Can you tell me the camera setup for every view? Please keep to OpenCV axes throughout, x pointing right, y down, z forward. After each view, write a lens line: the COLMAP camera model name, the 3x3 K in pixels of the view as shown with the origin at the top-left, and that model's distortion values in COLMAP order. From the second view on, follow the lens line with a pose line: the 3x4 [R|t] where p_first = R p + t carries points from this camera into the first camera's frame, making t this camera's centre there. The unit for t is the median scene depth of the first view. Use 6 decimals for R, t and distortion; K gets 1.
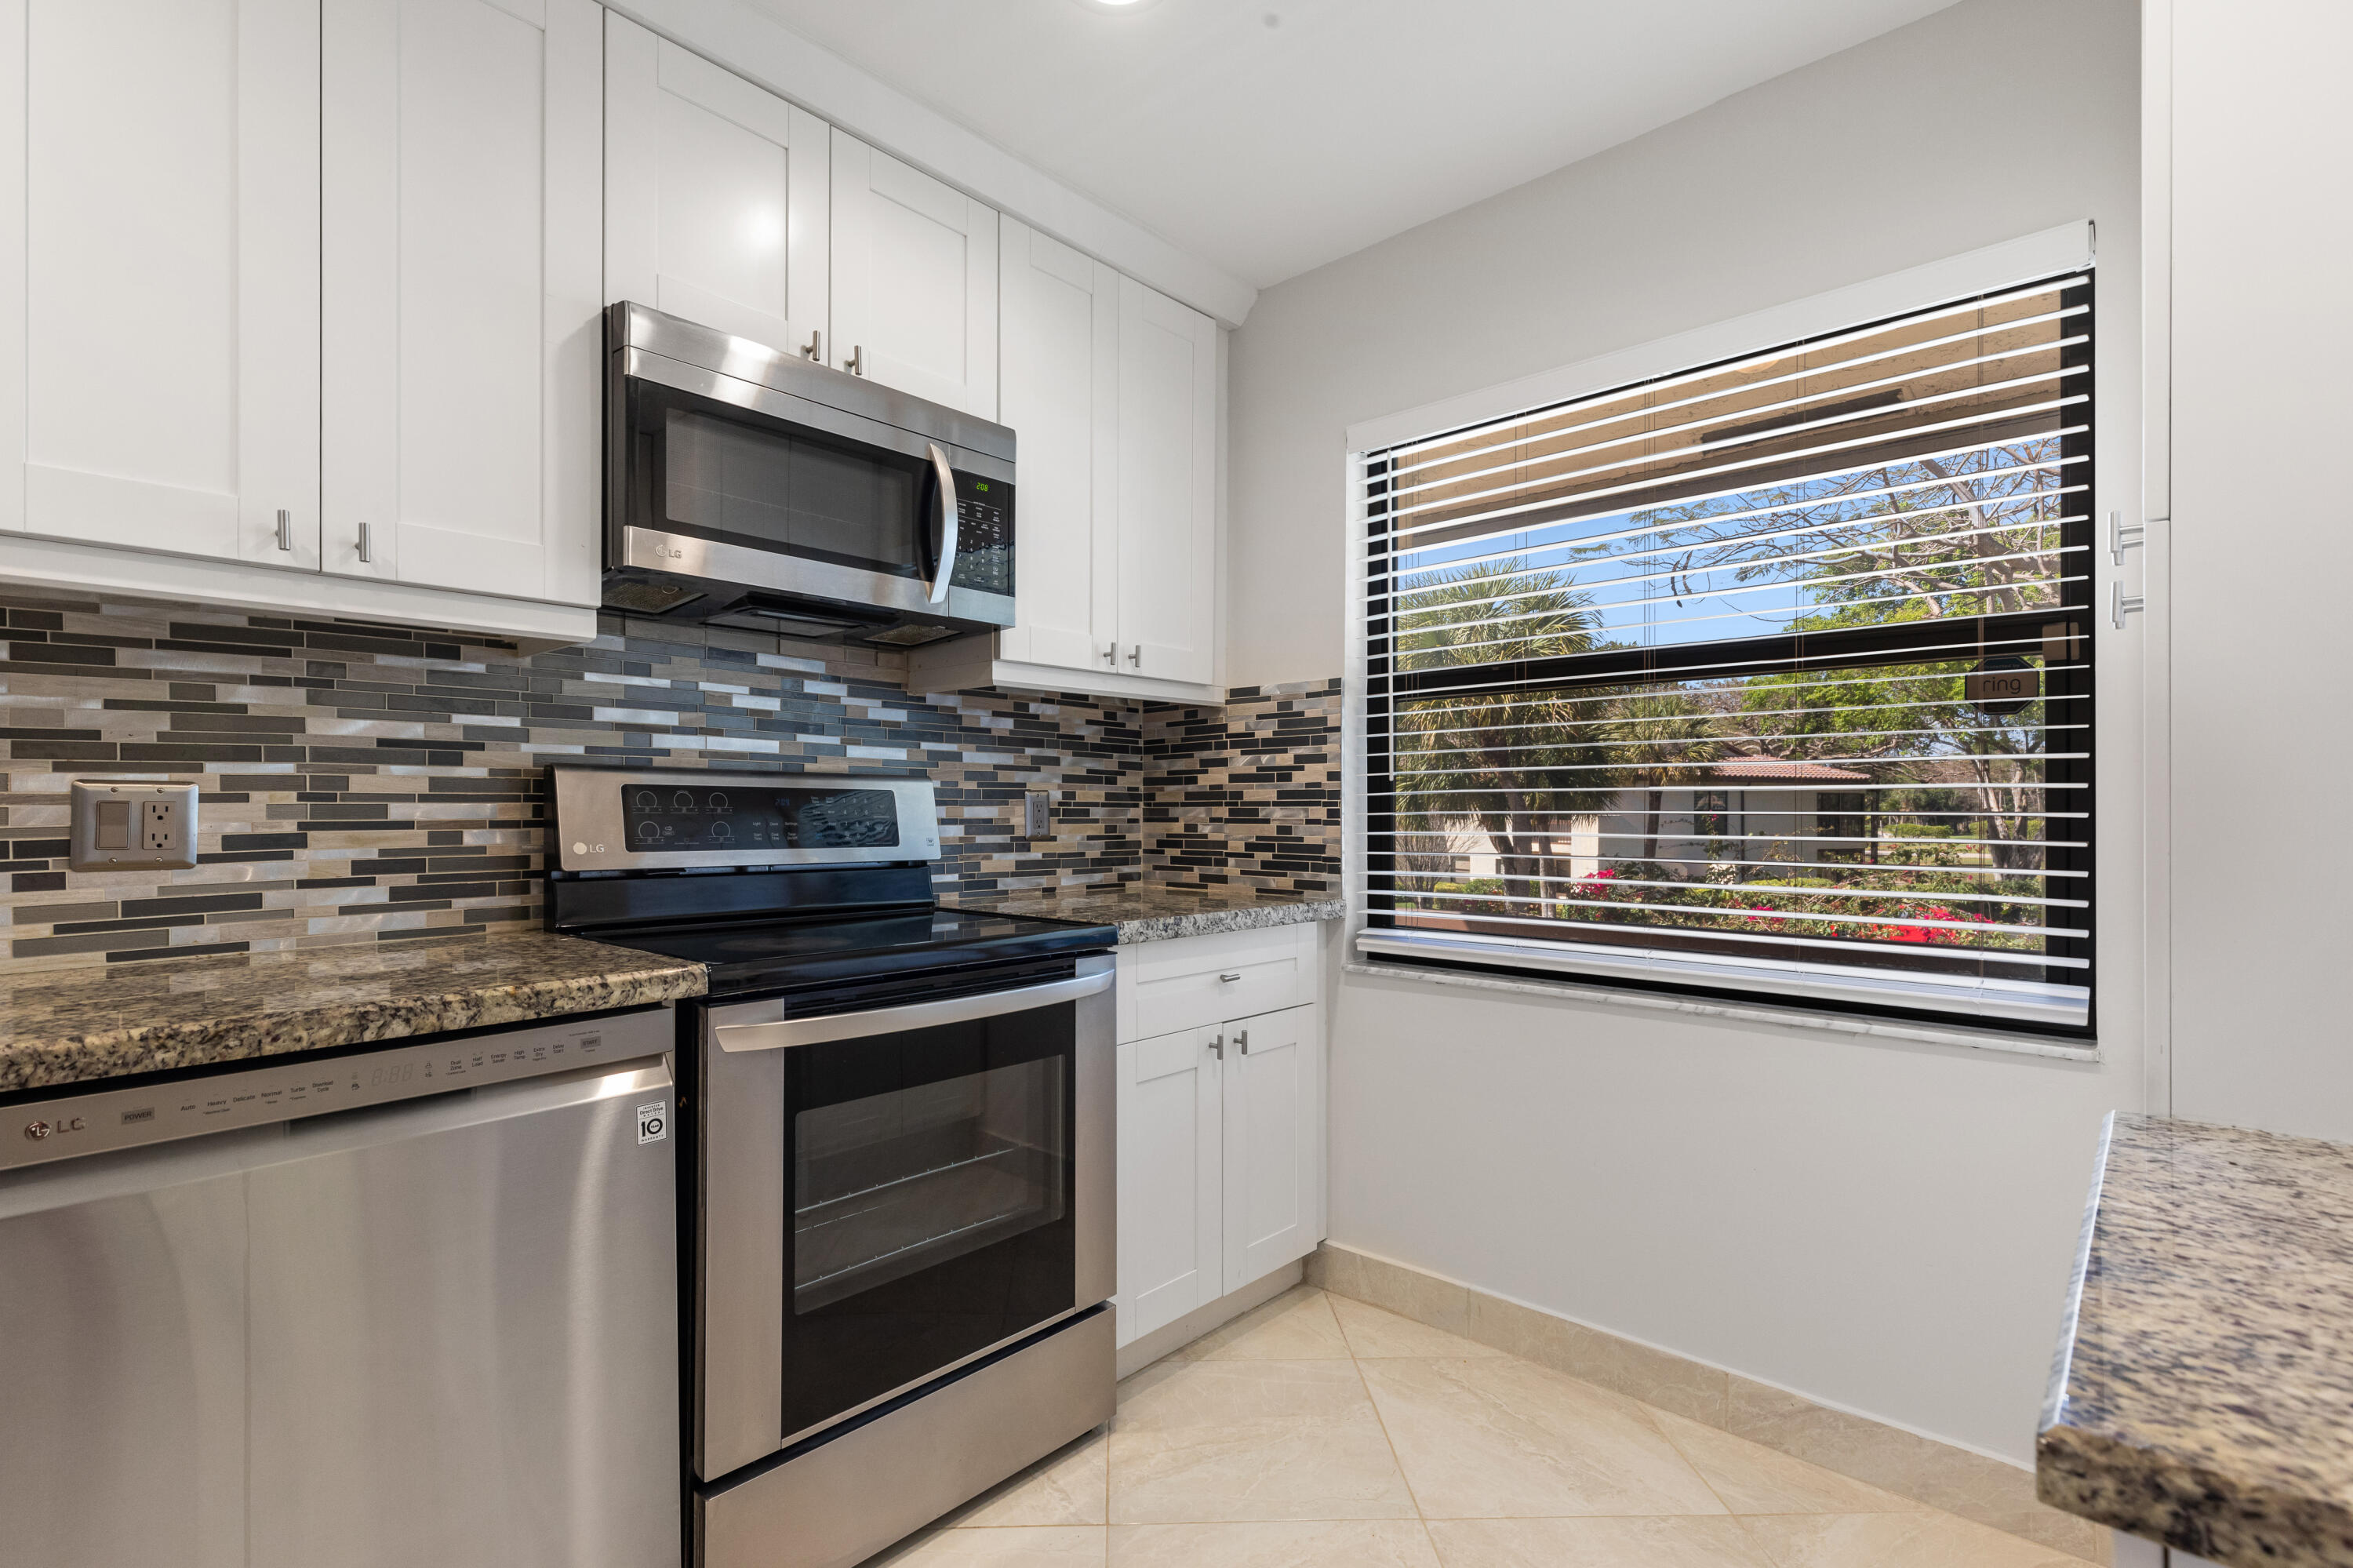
lens RADIAL K [[1077.3, 0, 1156.4], [0, 1077.3, 801.8], [0, 0, 1]] dist [0.006238, -0.000652]
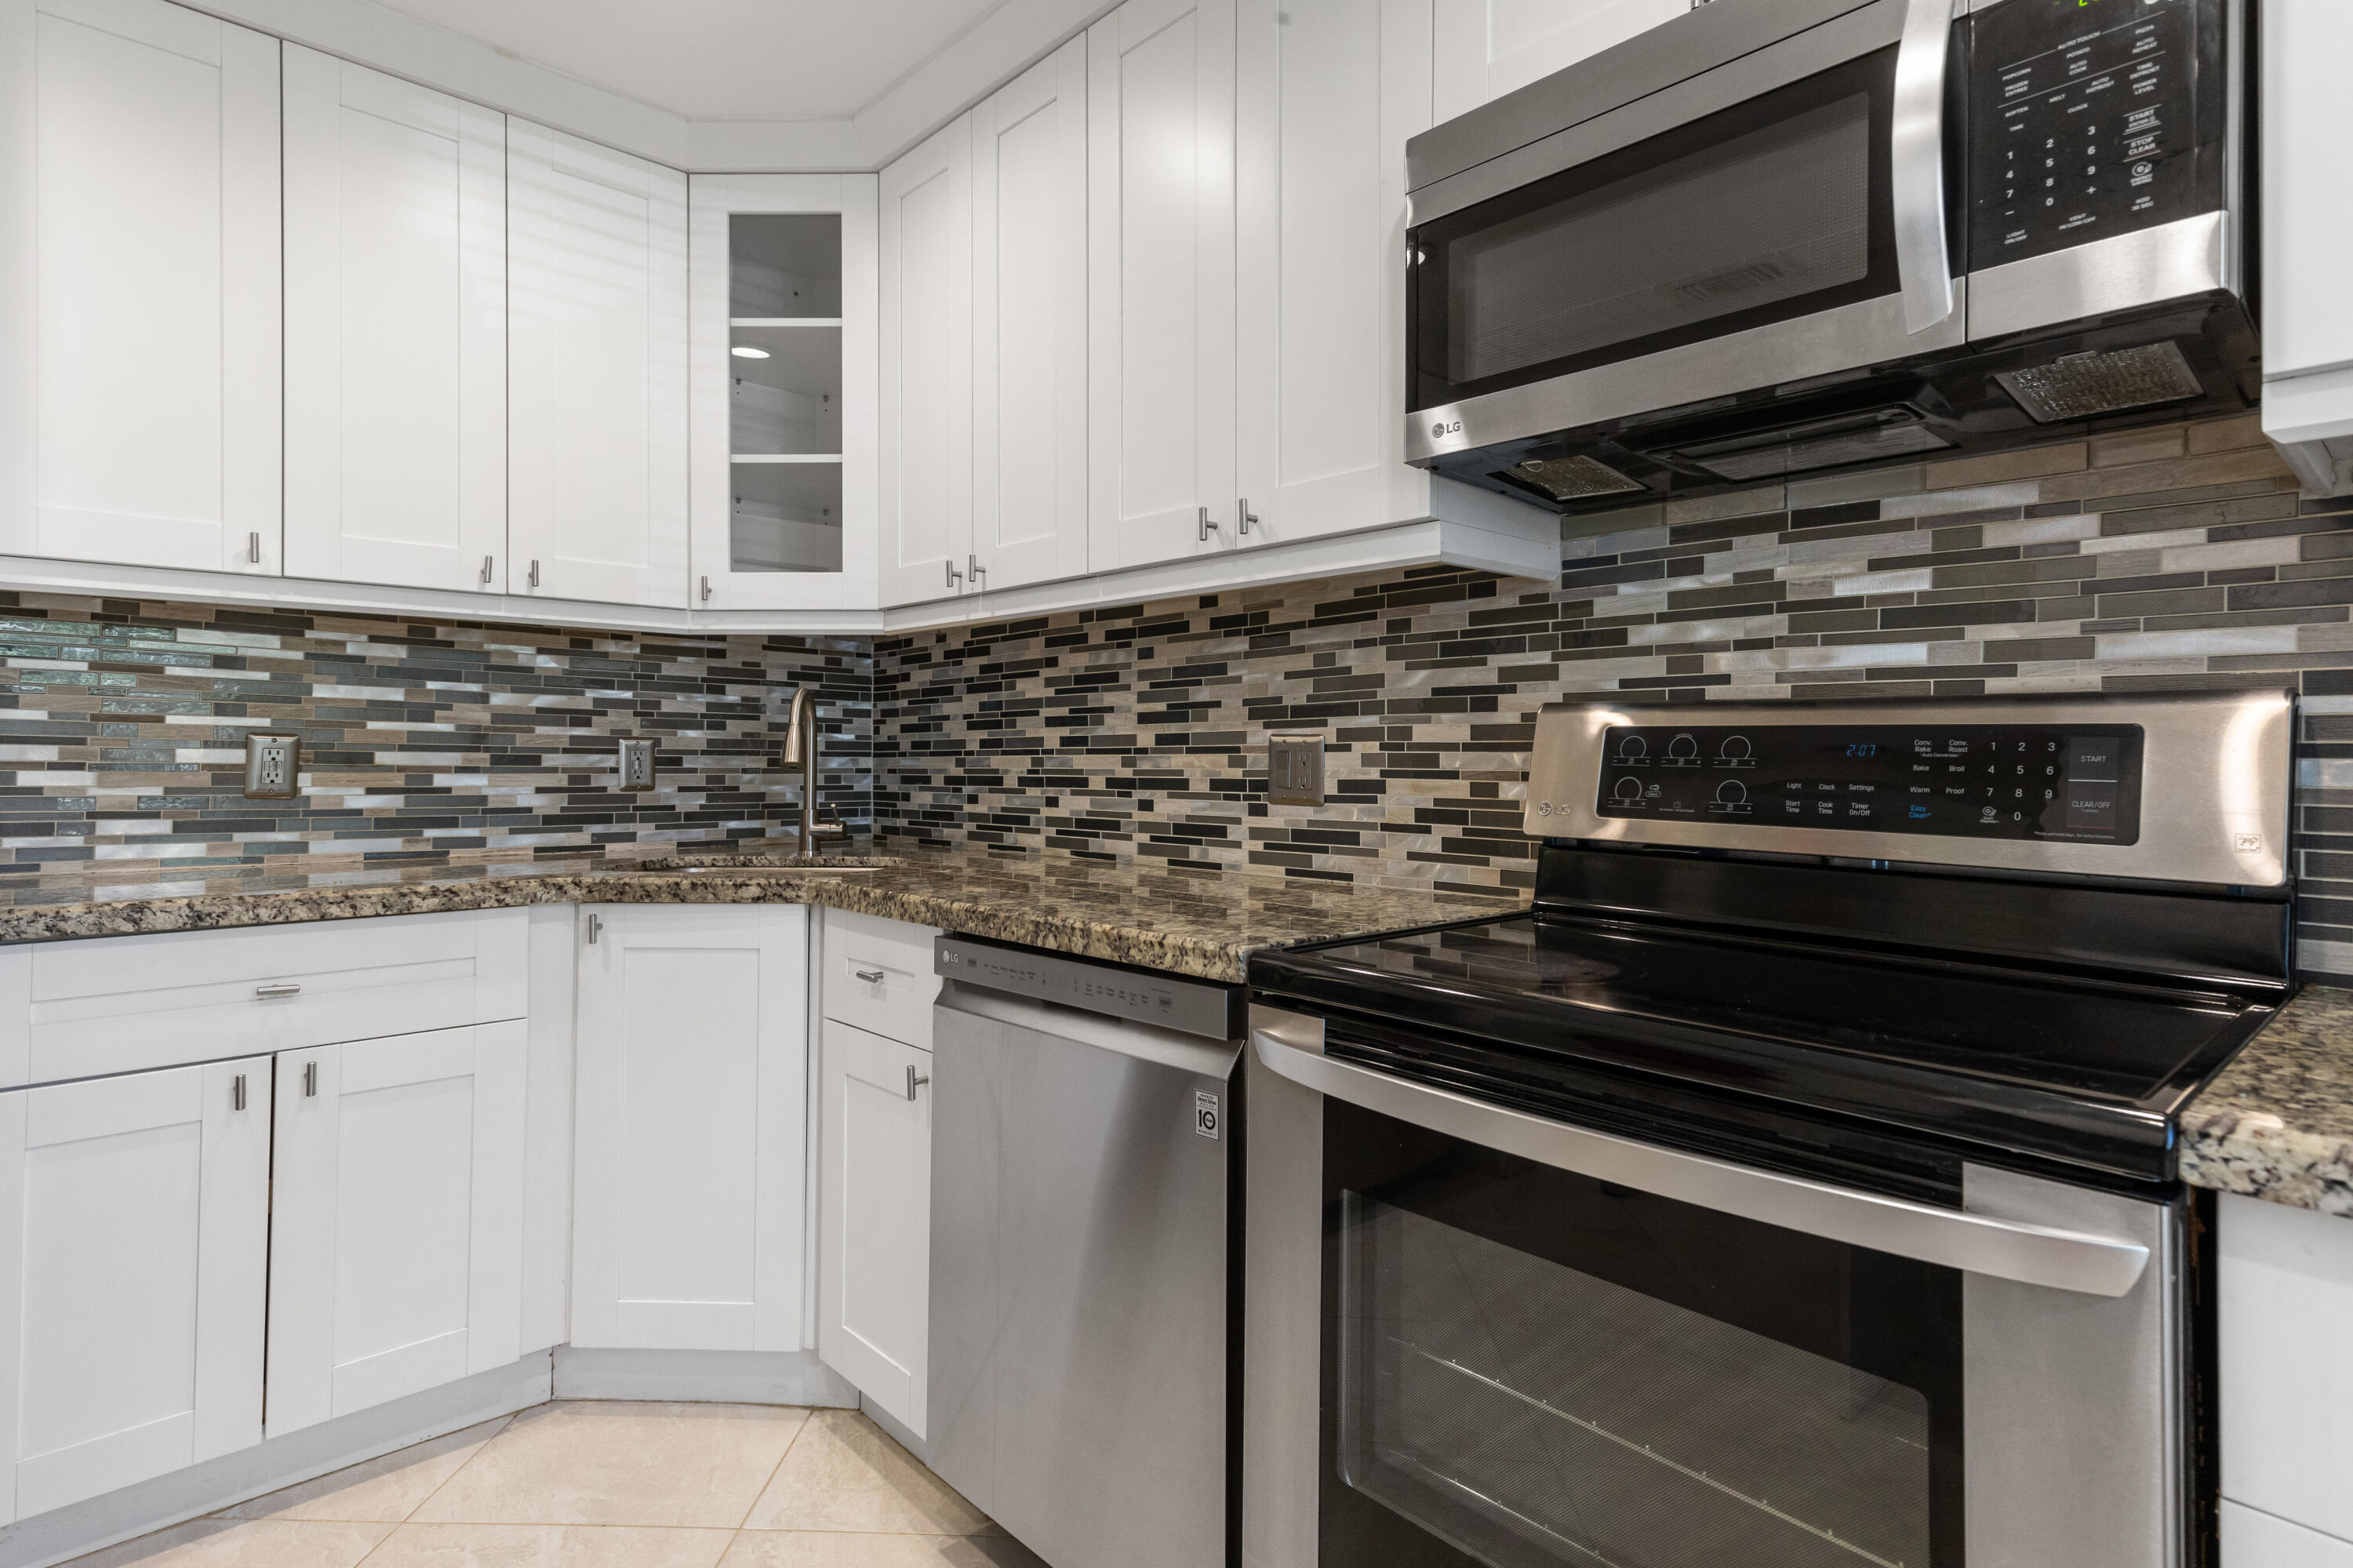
lens RADIAL K [[1217.0, 0, 1175.9], [0, 1217.0, 746.7], [0, 0, 1]] dist [0.024931, -0.000418]
pose [[-0.073183, -0.006371, -0.997298, 0.363332], [-0.000635, 0.999980, -0.006342, 0.002851], [0.997318, 0.000169, -0.073186, 0.723423]]
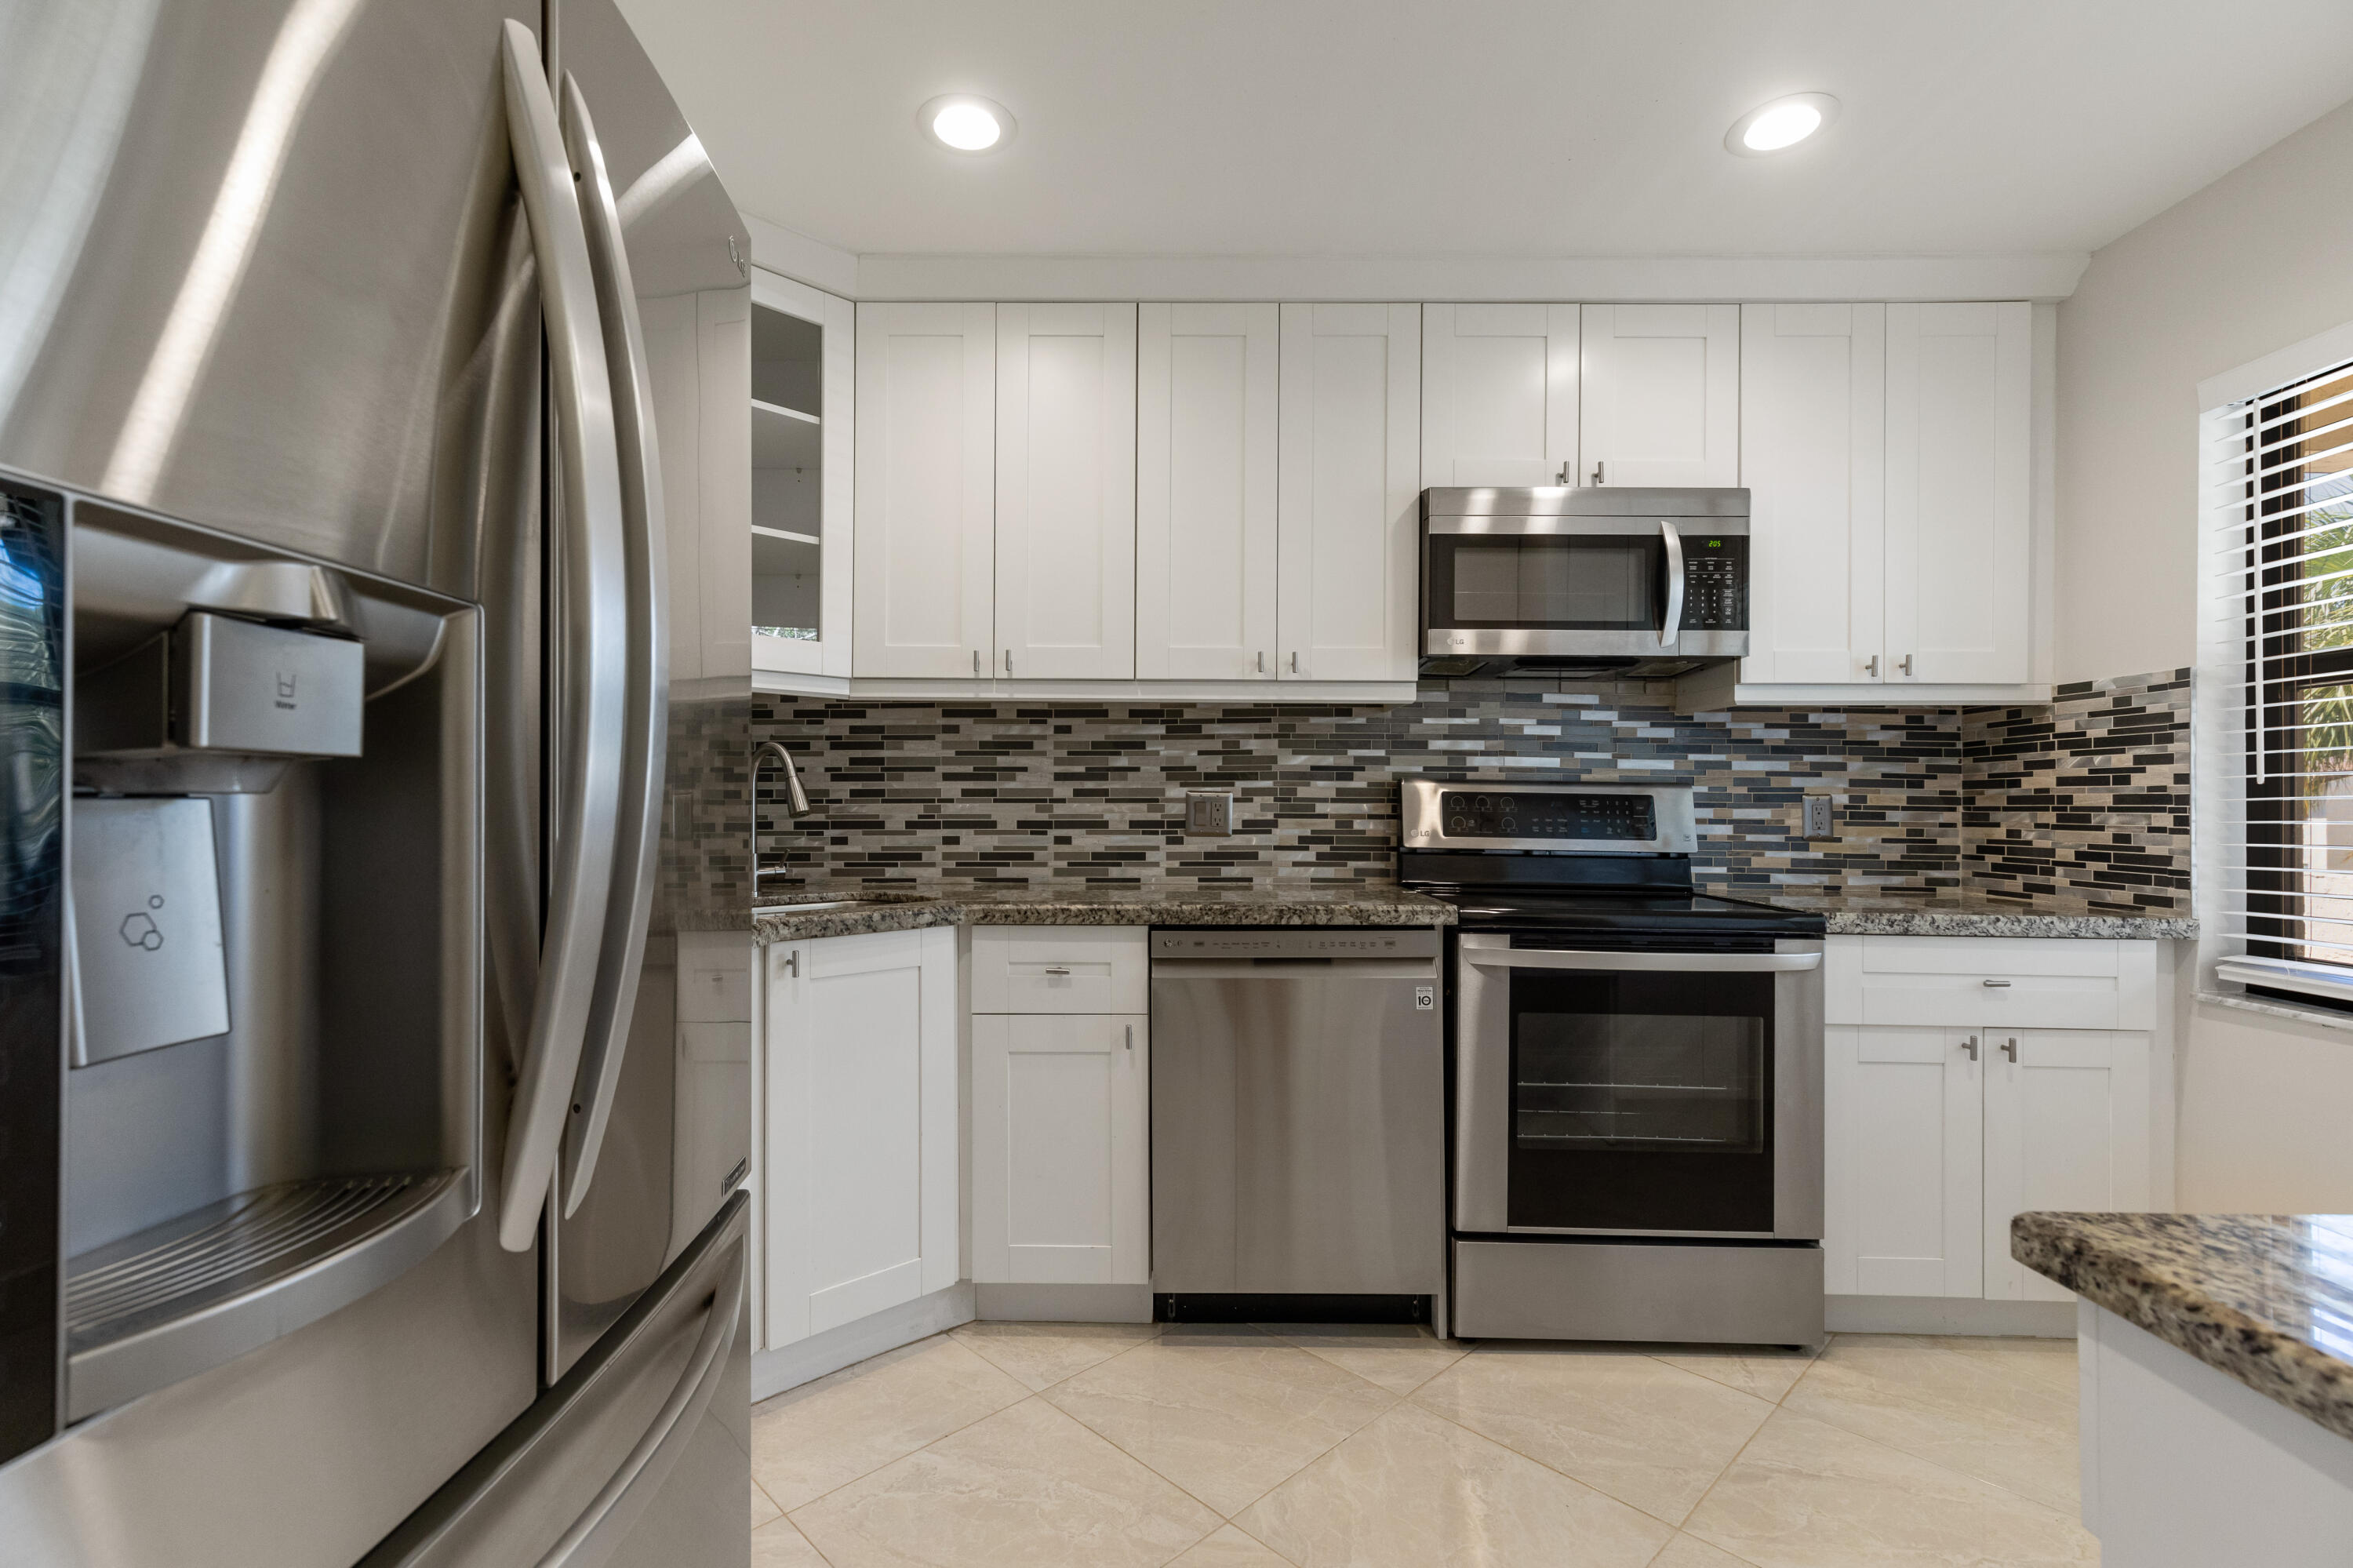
lens RADIAL K [[1062.9, 0, 1162.8], [0, 1062.9, 795.1], [0, 0, 1]] dist [0.001571, -0.000264]
pose [[0.673416, 0.000674, -0.739264, 0.321608], [-0.005195, 0.999979, -0.003821, -0.003504], [0.739246, 0.006414, 0.673405, -0.272113]]
